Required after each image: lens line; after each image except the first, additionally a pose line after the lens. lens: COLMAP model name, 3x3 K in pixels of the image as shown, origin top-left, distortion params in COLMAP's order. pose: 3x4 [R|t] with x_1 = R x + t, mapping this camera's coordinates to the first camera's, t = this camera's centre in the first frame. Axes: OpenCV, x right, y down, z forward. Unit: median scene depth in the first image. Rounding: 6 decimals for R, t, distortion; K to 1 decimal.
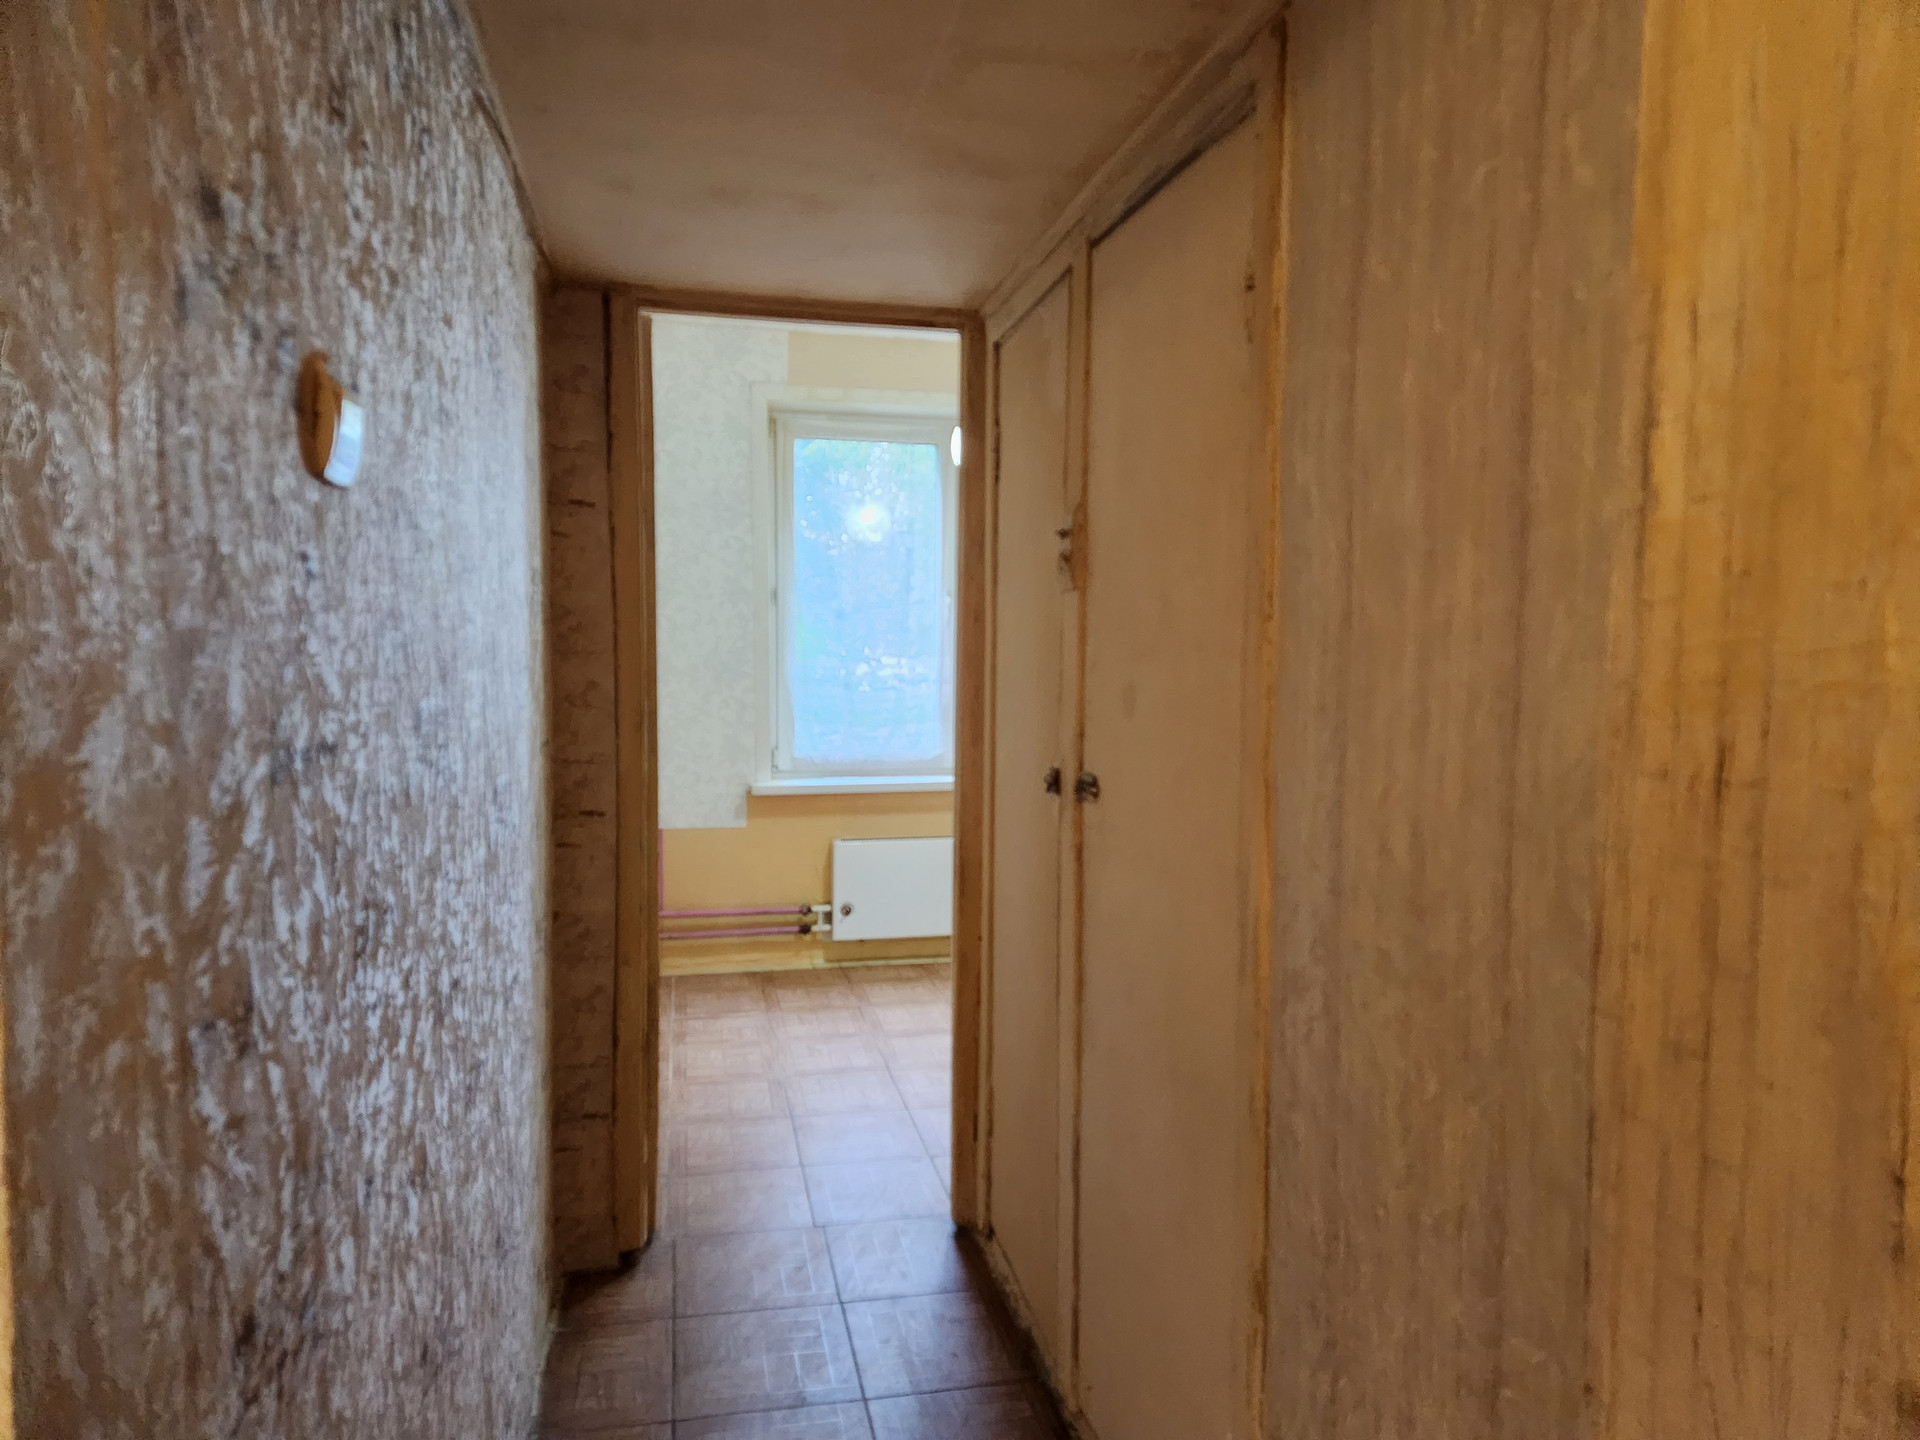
lens RADIAL K [[1269.4, 0, 960.0], [0, 1269.4, 720.0], [0, 0, 1]] dist [0.082072, -0.069686]
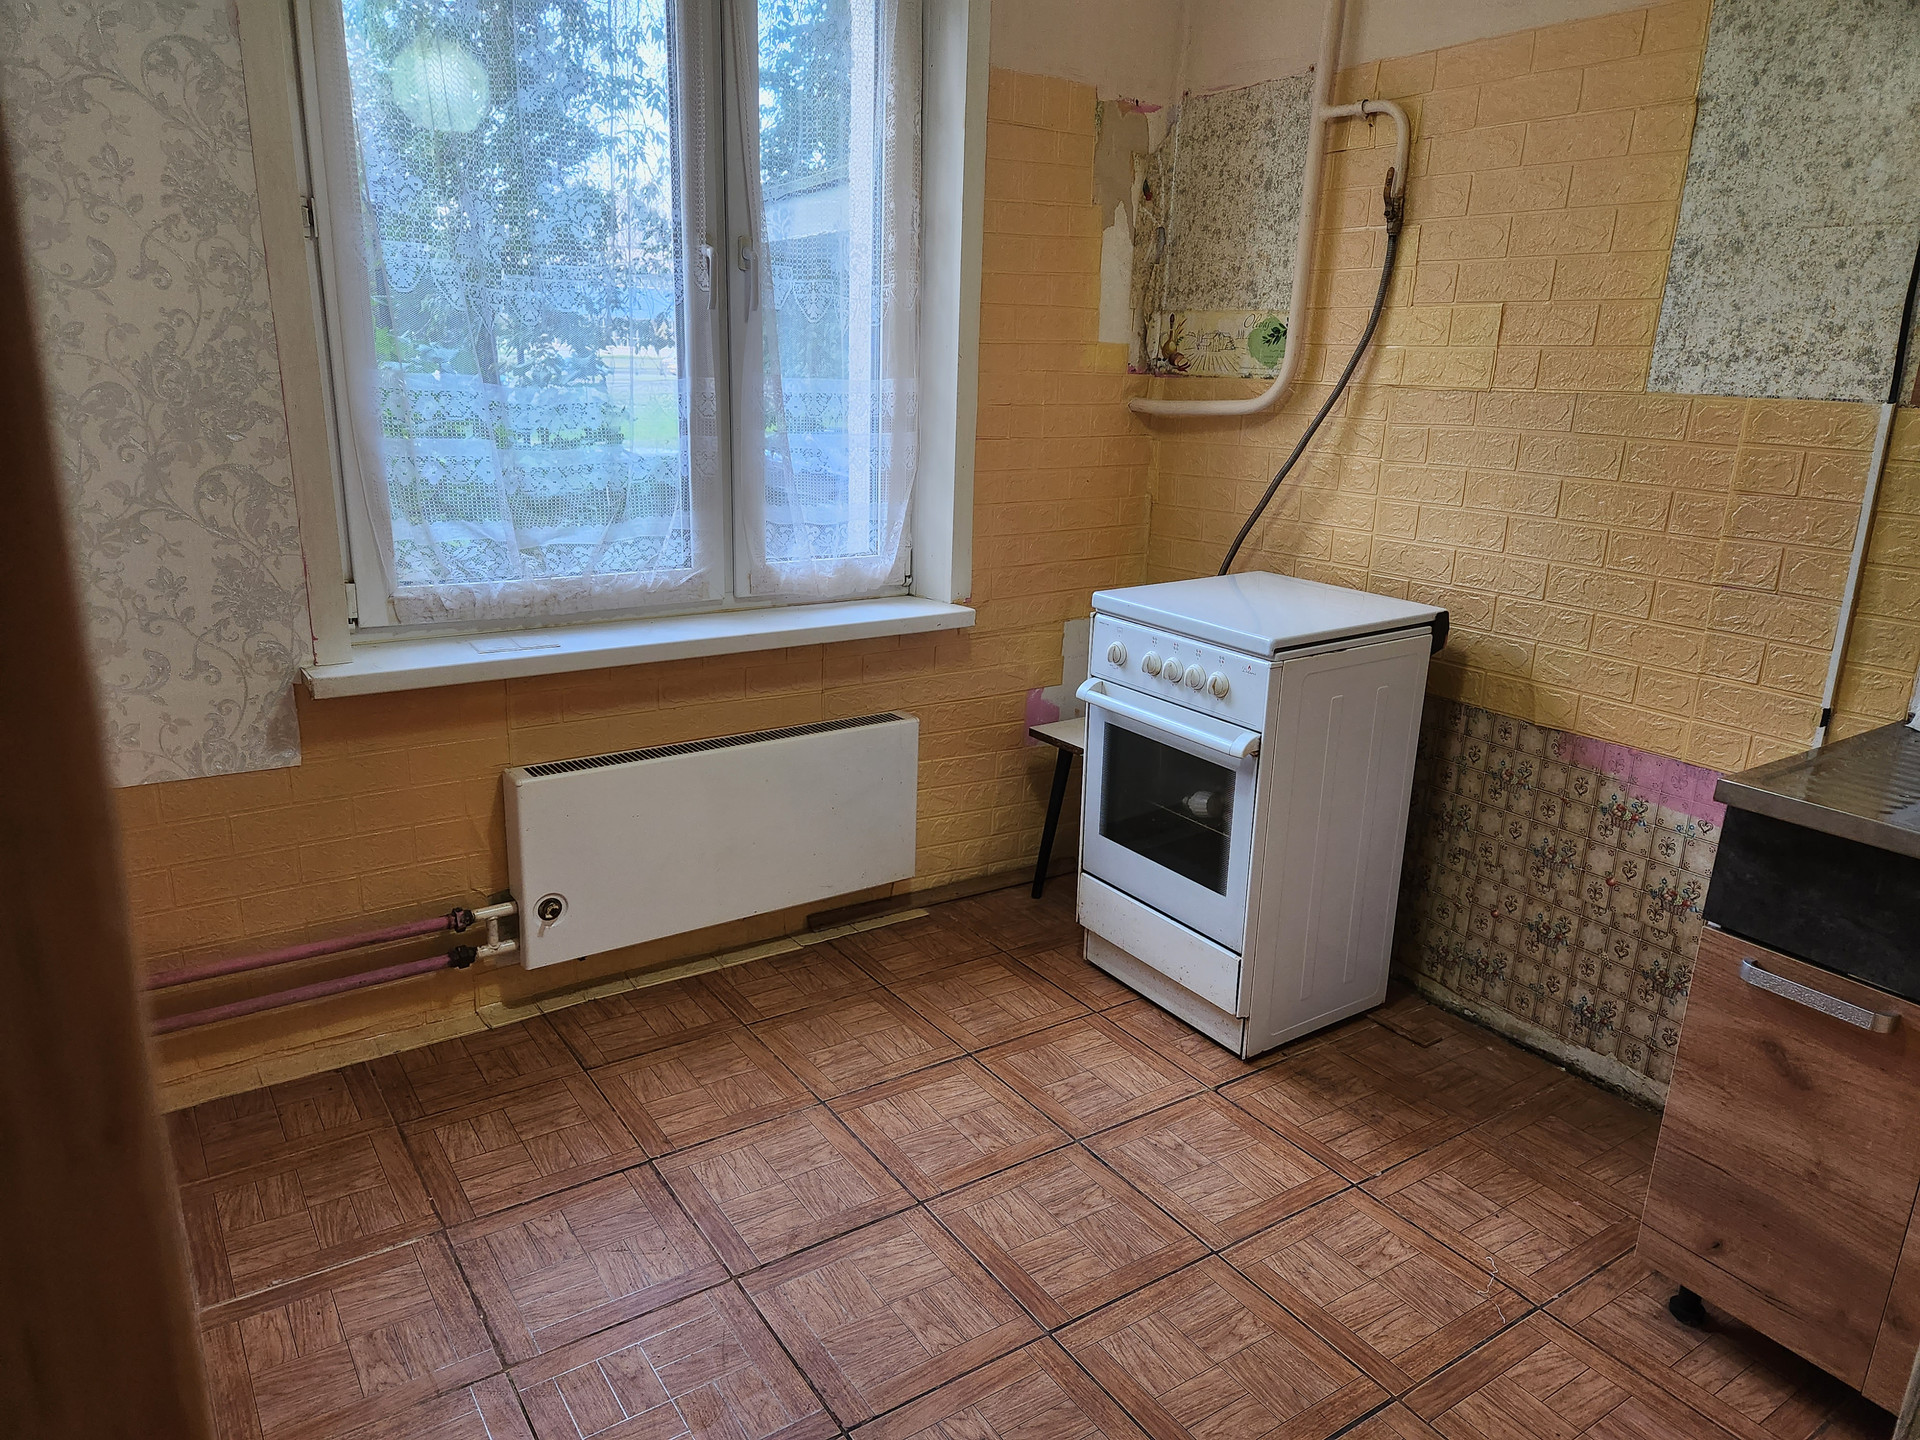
lens RADIAL K [[1296.7, 0, 960.0], [0, 1296.7, 720.0], [0, 0, 1]] dist [0.005227, 0.001052]
pose [[0.928424, -0.086424, 0.361331, -0.116629], [0.004641, 0.975189, 0.221325, -0.029903], [-0.371494, -0.203807, 0.905790, 0.507680]]
